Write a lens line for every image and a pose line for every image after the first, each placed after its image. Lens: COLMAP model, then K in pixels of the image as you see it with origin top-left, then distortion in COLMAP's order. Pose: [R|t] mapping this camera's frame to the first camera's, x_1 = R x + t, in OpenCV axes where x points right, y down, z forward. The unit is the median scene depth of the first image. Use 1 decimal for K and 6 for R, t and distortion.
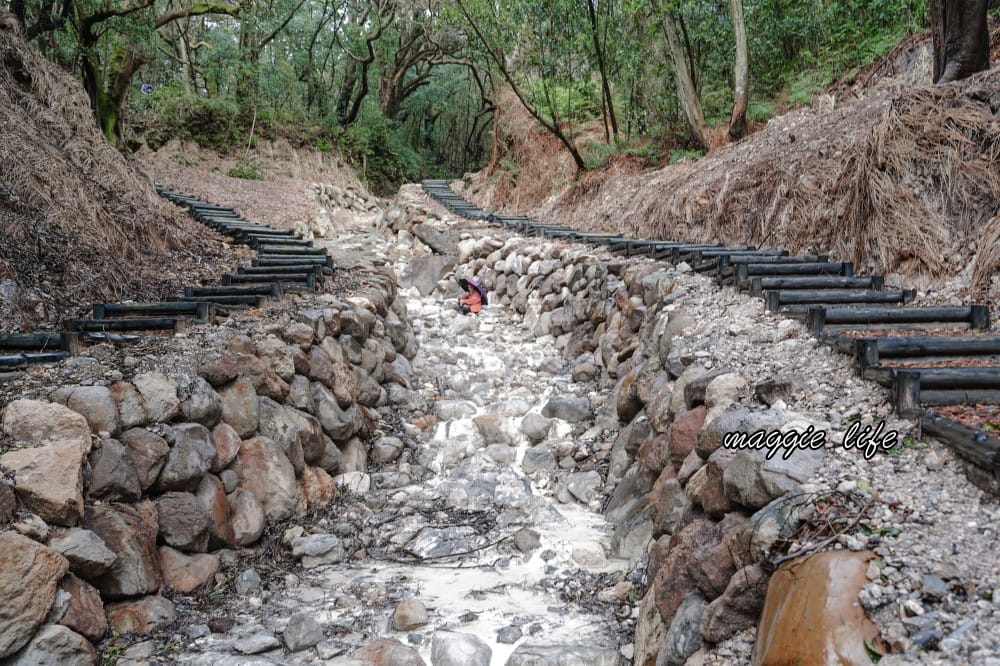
lens RADIAL K [[799.3, 0, 497.1], [0, 799.3, 319.6], [0, 0, 1]] dist [-0.013445, 0.001809]
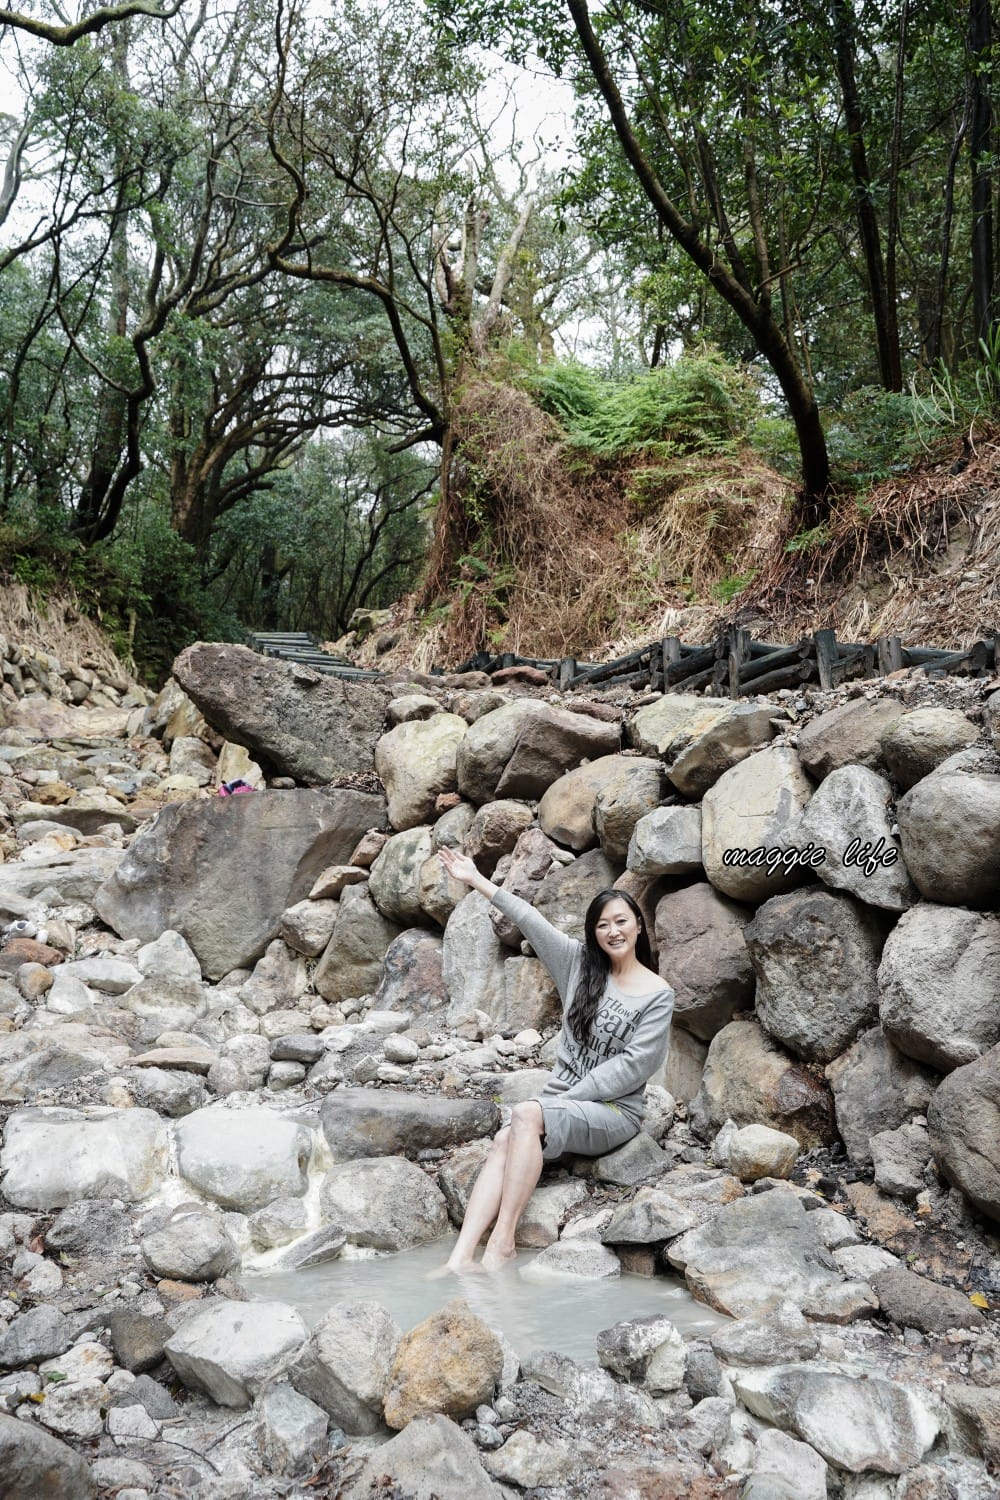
lens RADIAL K [[1199.0, 0, 502.5], [0, 1199.0, 747.0], [0, 0, 1]] dist [-0.013445, 0.001809]
pose [[0.993867, 0.016177, 0.109397, -0.036582], [-0.000170, 0.989464, -0.144777, -0.031025], [-0.110586, 0.143871, 0.983398, 0.471593]]
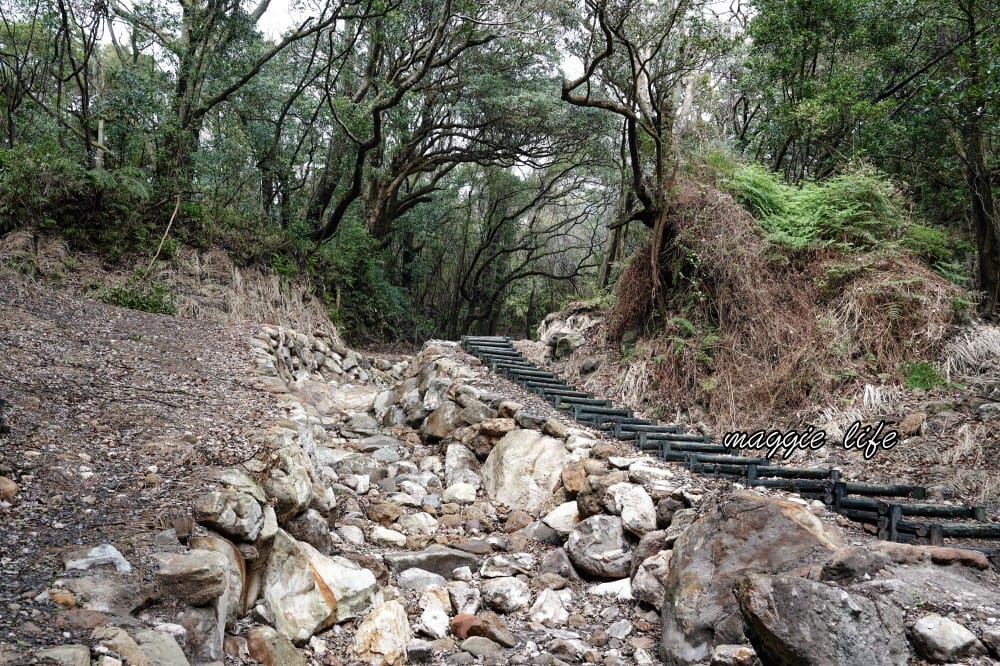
lens RADIAL K [[799.3, 0, 504.5], [0, 799.3, 335.3], [0, 0, 1]] dist [-0.013445, 0.001809]
pose [[0.993390, 0.075478, 0.086488, -0.140087], [-0.060409, 0.984401, -0.165245, -0.103344], [-0.097611, 0.158928, 0.982453, 0.546396]]
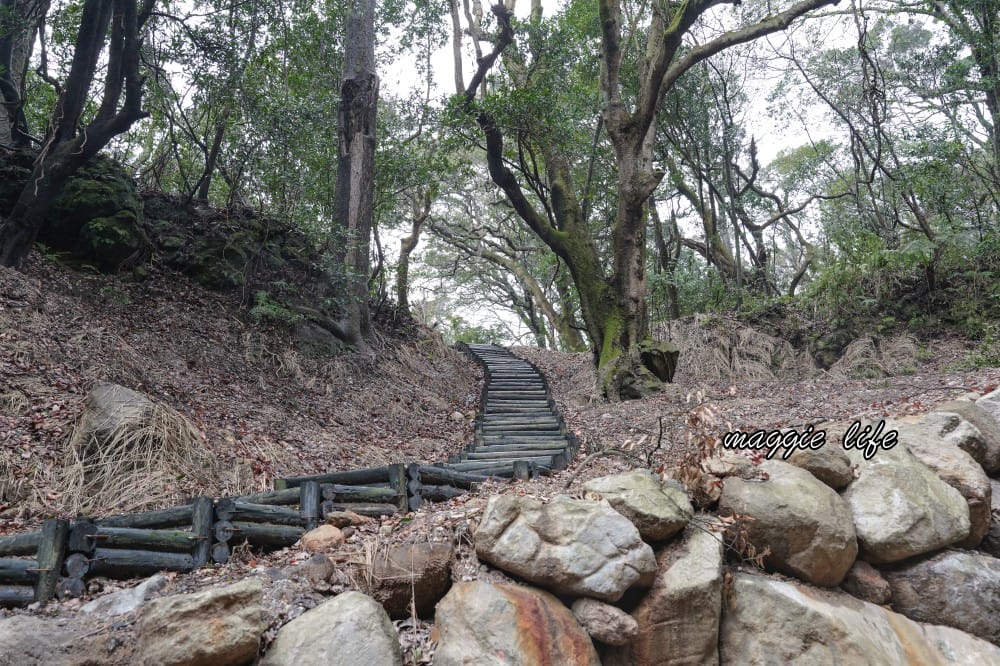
lens RADIAL K [[799.3, 0, 494.7], [0, 799.3, 330.9], [0, 0, 1]] dist [-0.013445, 0.001809]
pose [[0.440890, -0.312925, -0.841245, -0.092028], [0.018405, 0.940212, -0.340092, -0.075258], [0.897372, 0.134460, 0.420290, 0.728229]]
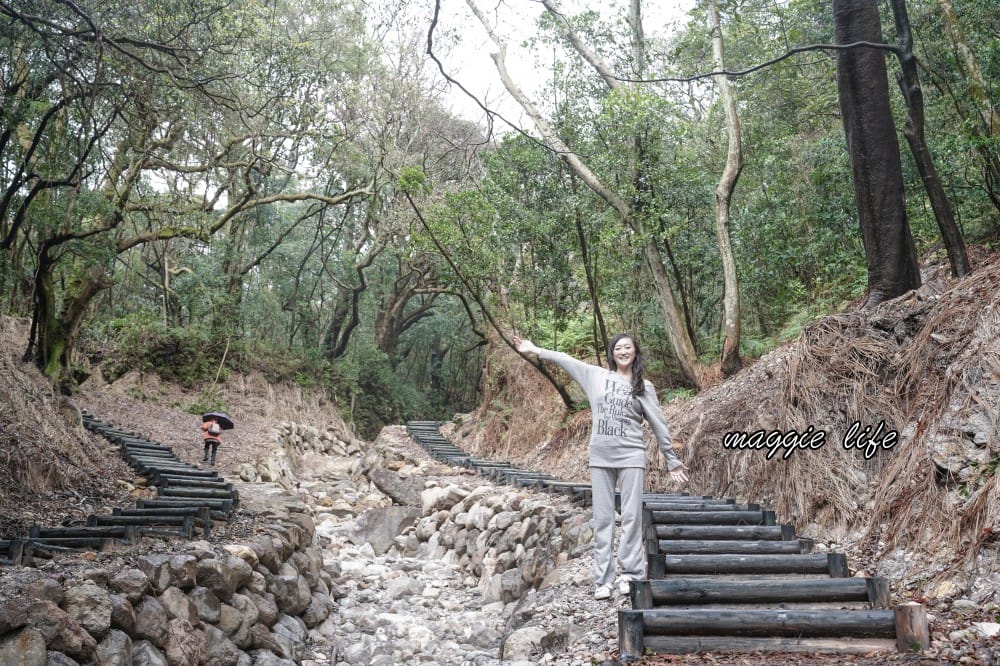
lens RADIAL K [[942.9, 0, 494.4], [0, 942.9, 334.0], [0, 0, 1]] dist [0.000650, 0.000000]
pose [[0.999206, 0.012528, -0.037831, 0.046015], [-0.022146, 0.963784, -0.265762, 0.005595], [0.033131, 0.266389, 0.963296, -0.011311]]
